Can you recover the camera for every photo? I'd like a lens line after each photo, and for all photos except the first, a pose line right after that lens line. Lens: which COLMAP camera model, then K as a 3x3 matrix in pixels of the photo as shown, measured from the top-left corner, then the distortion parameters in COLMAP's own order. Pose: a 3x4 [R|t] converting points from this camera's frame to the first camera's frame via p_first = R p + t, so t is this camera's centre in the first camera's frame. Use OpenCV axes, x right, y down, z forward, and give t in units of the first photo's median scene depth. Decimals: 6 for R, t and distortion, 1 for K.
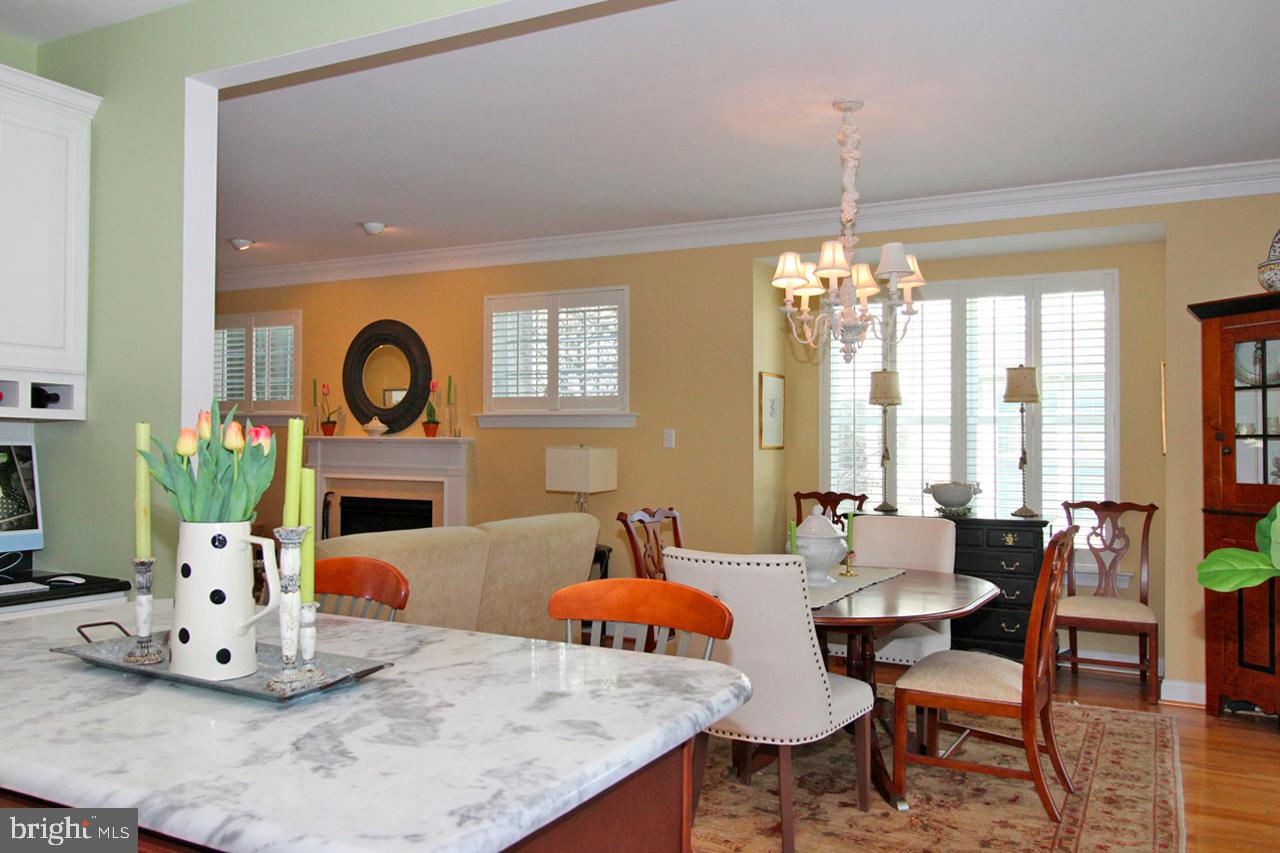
lens RADIAL K [[1006.3, 0, 640.0], [0, 1006.3, 426.5], [0, 0, 1]] dist [0.029680, -0.000339]
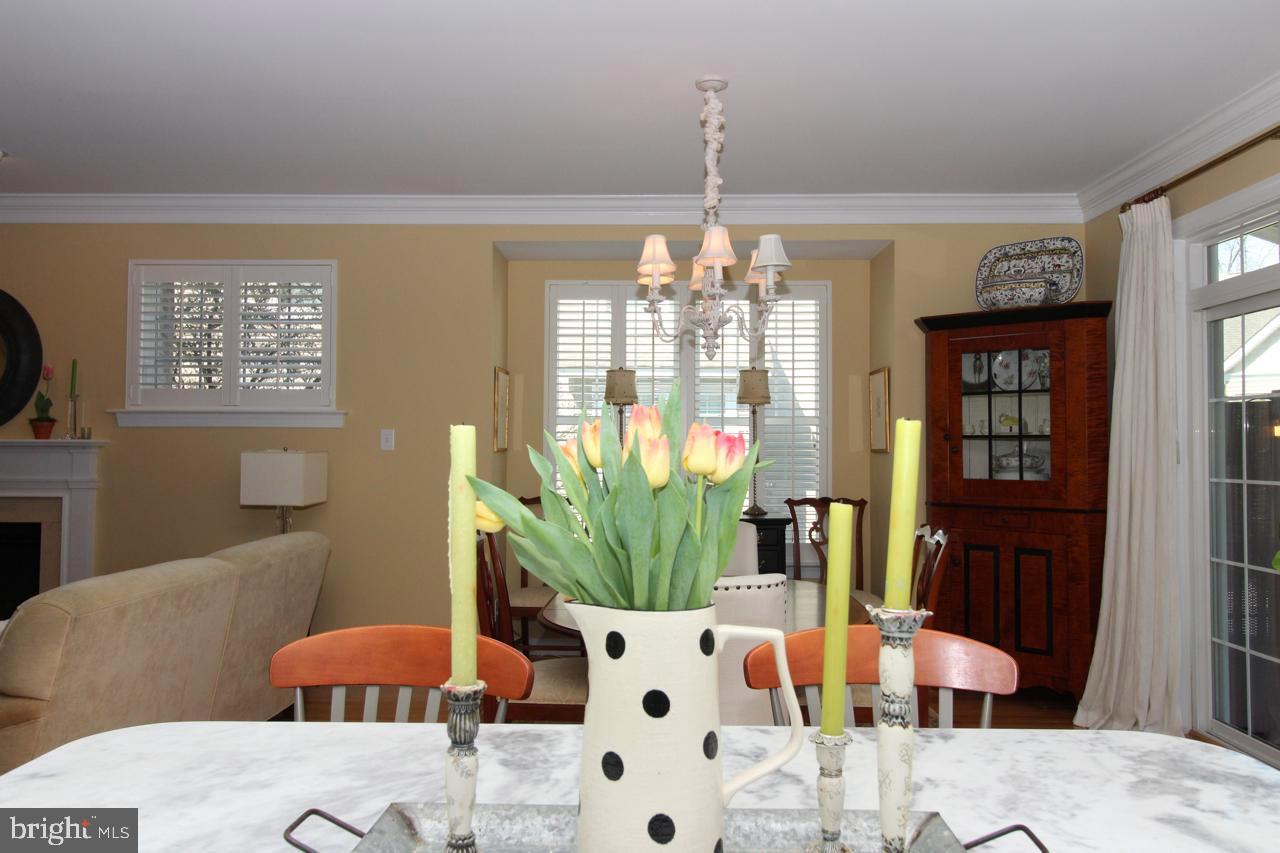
lens RADIAL K [[1006.3, 0, 640.0], [0, 1006.3, 426.5], [0, 0, 1]] dist [0.029680, -0.000339]
pose [[0.885377, 0.002143, 0.464870, -0.232942], [-0.003133, 0.999994, 0.001358, -0.002094], [-0.464864, -0.002659, 0.885378, 0.168644]]
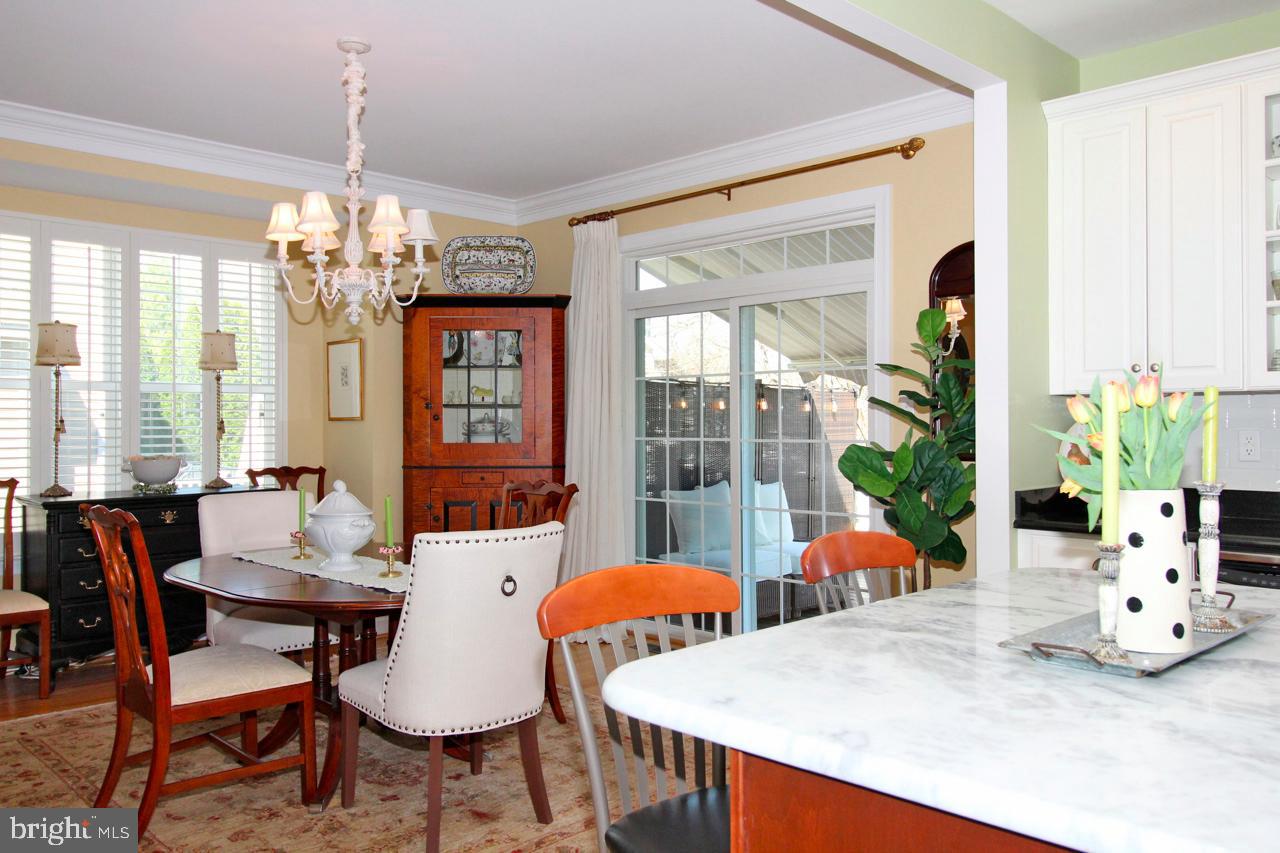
lens RADIAL K [[993.6, 0, 638.9], [0, 993.6, 416.7], [0, 0, 1]] dist [0.016874, -0.002809]
pose [[0.288172, -0.008438, 0.957541, -0.481702], [-0.013669, 0.999823, 0.012924, 0.004223], [-0.957481, -0.016813, 0.288006, 0.394291]]
